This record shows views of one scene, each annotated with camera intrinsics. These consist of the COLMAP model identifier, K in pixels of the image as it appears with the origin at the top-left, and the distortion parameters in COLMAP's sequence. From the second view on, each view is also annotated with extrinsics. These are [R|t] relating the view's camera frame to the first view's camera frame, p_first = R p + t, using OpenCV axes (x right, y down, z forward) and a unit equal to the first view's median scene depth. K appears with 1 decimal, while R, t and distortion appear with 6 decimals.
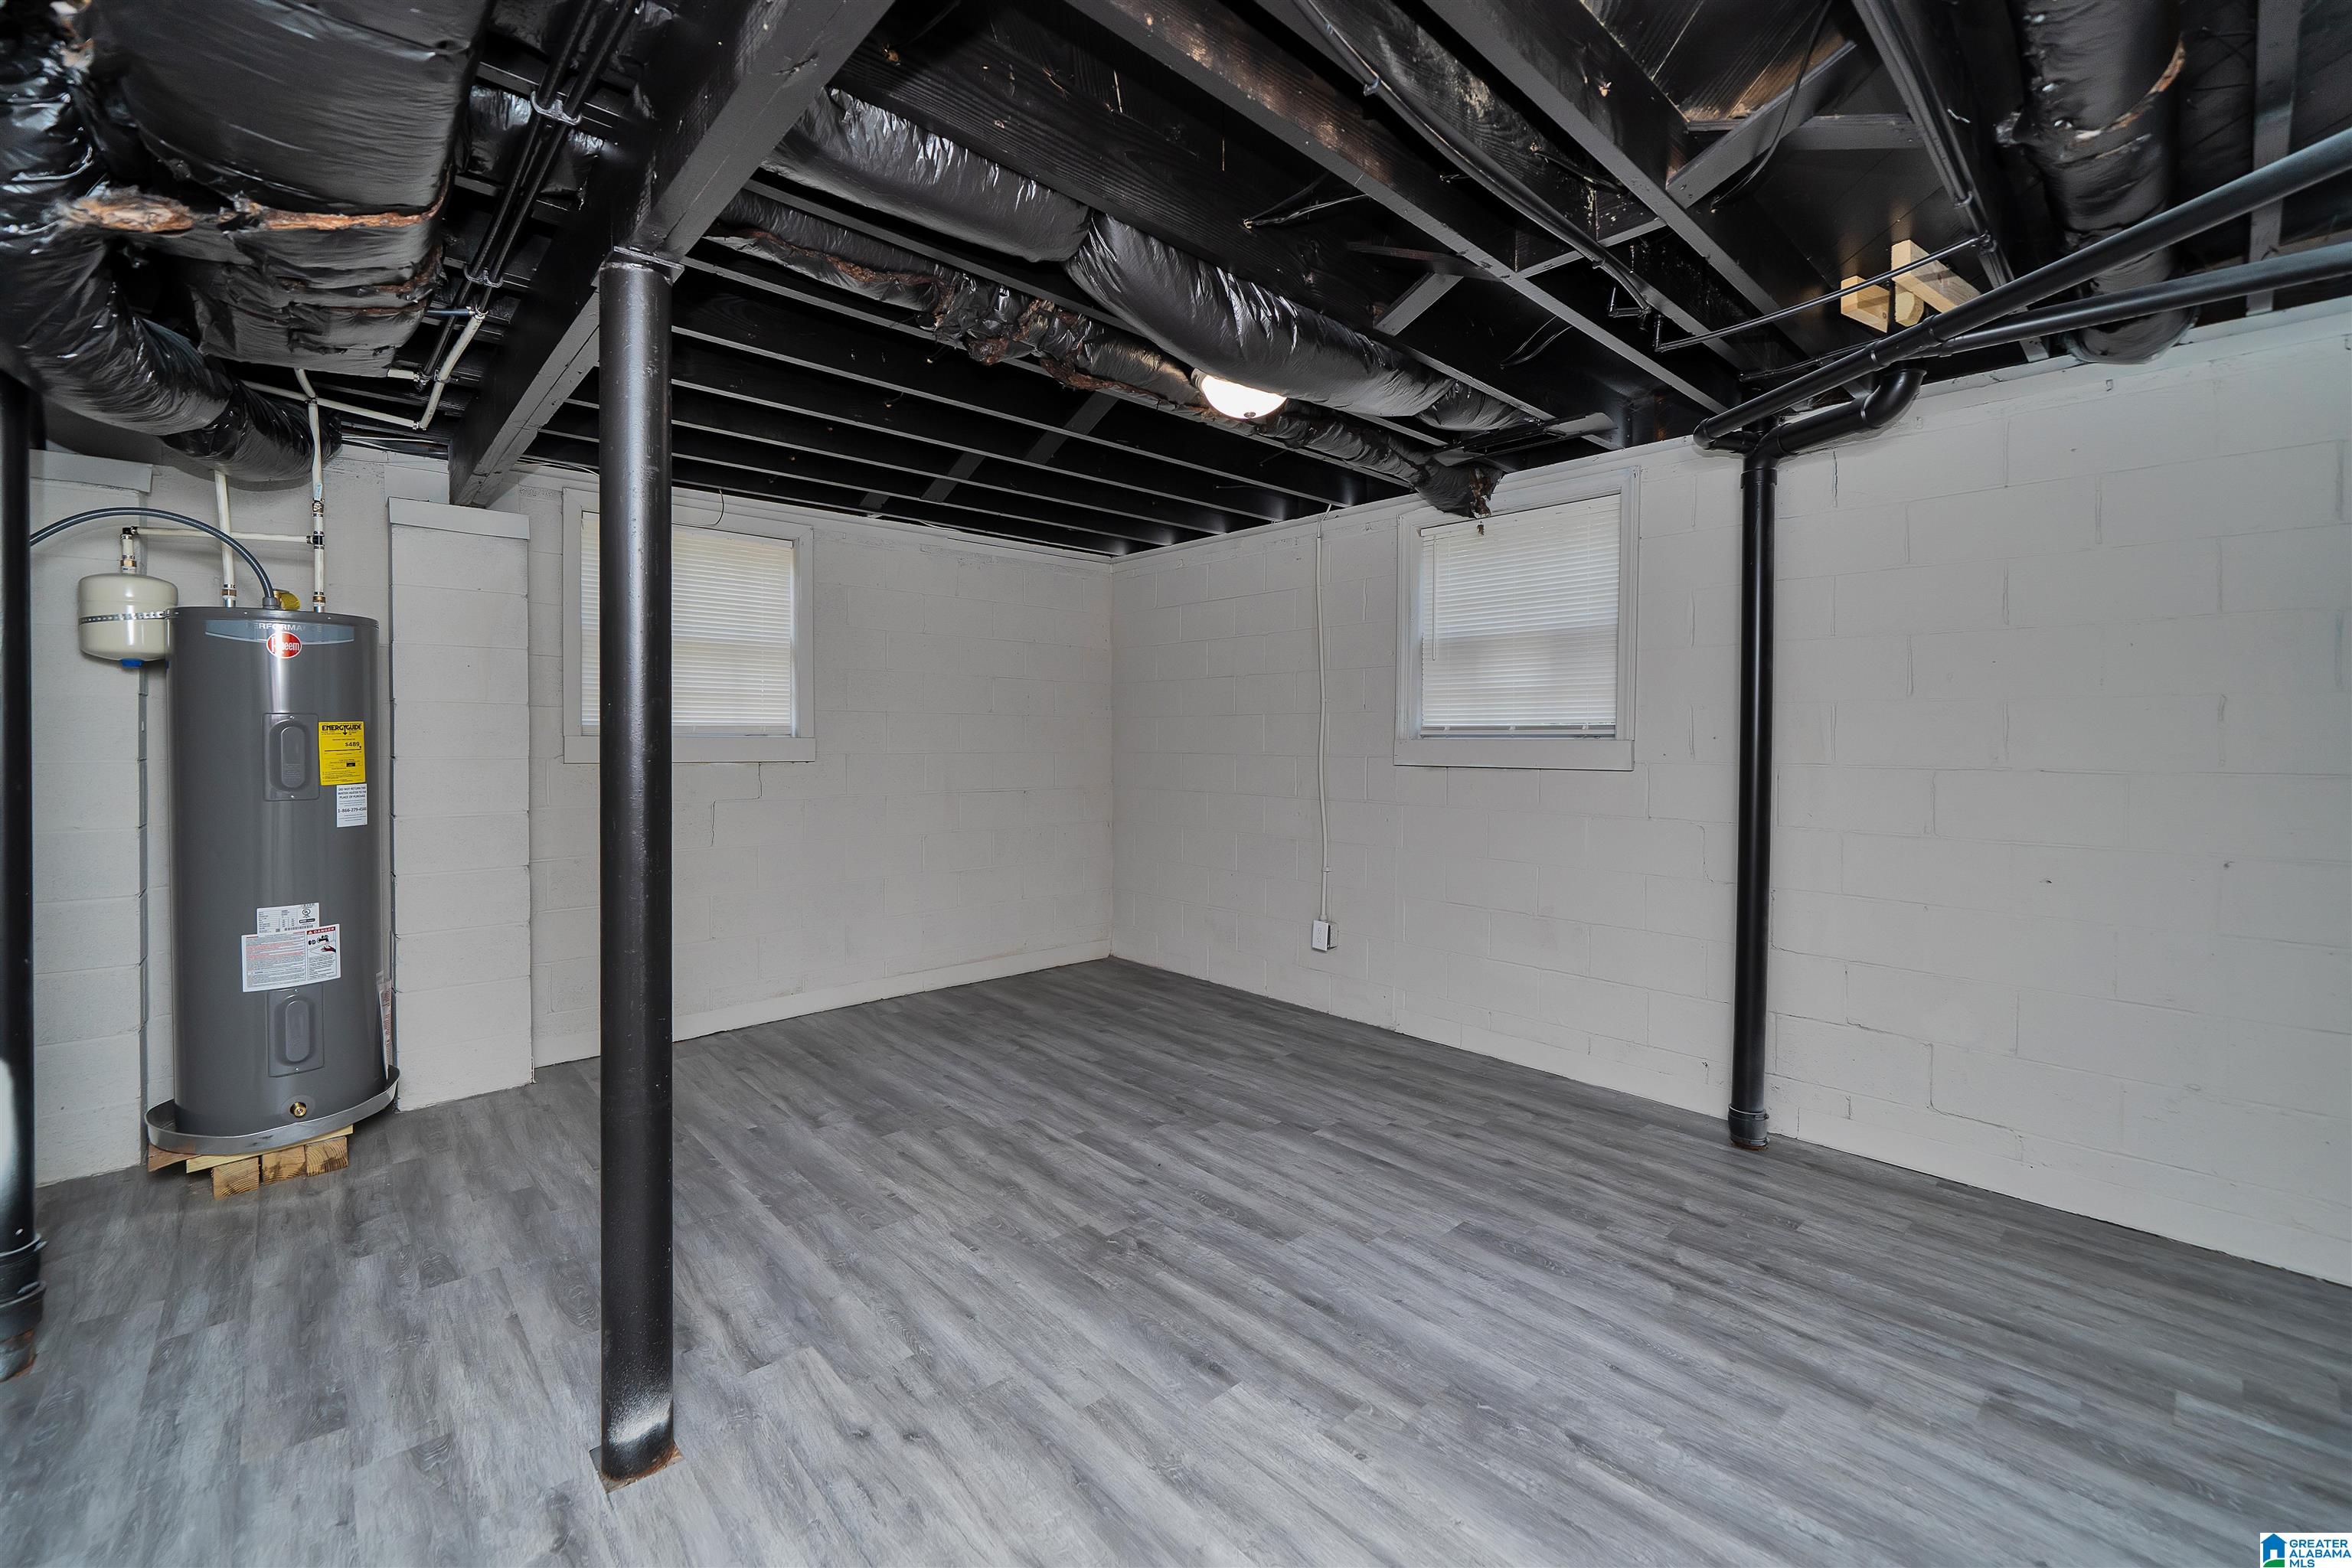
lens RADIAL K [[967.3, 0, 1179.1], [0, 967.3, 745.2], [0, 0, 1]] dist [0.000264, 0.000079]
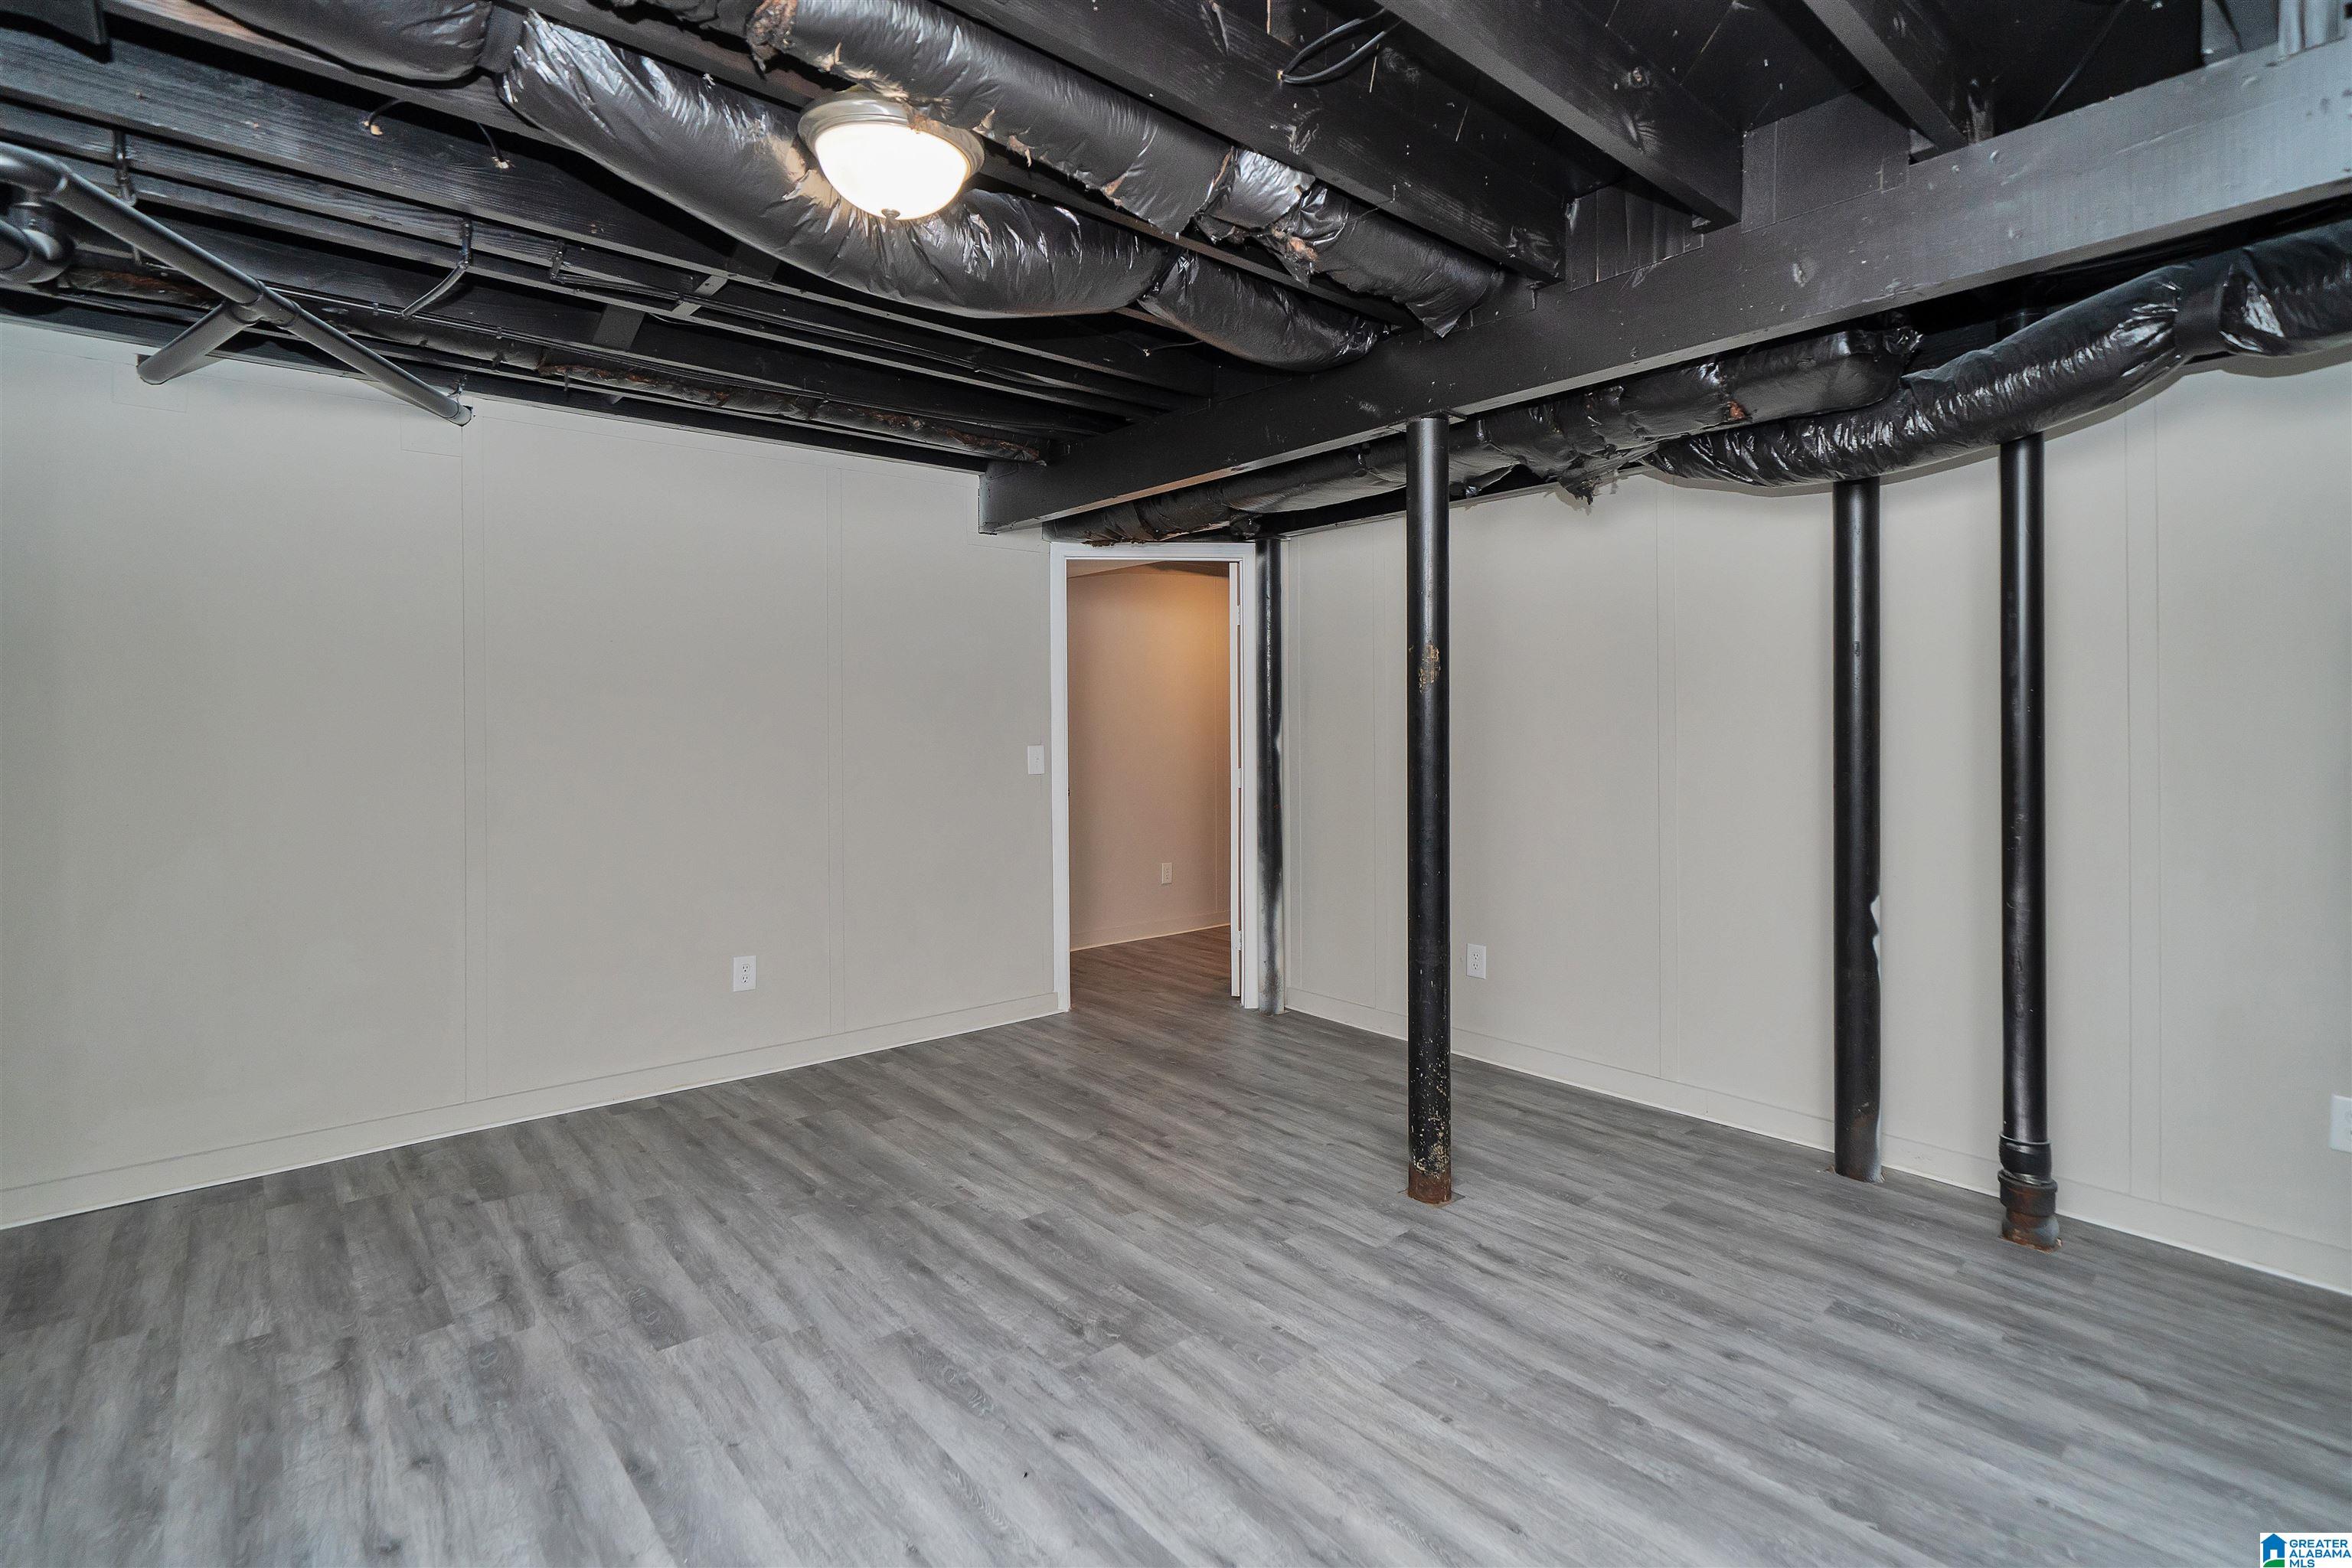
lens RADIAL K [[1102.4, 0, 1172.8], [0, 1102.4, 730.1], [0, 0, 1]] dist [0.000687, -0.000061]
pose [[-0.999303, 0.002762, 0.037217, -0.165027], [0.003184, 0.999931, 0.011271, -0.012435], [-0.037183, 0.011382, -0.999244, 2.040810]]
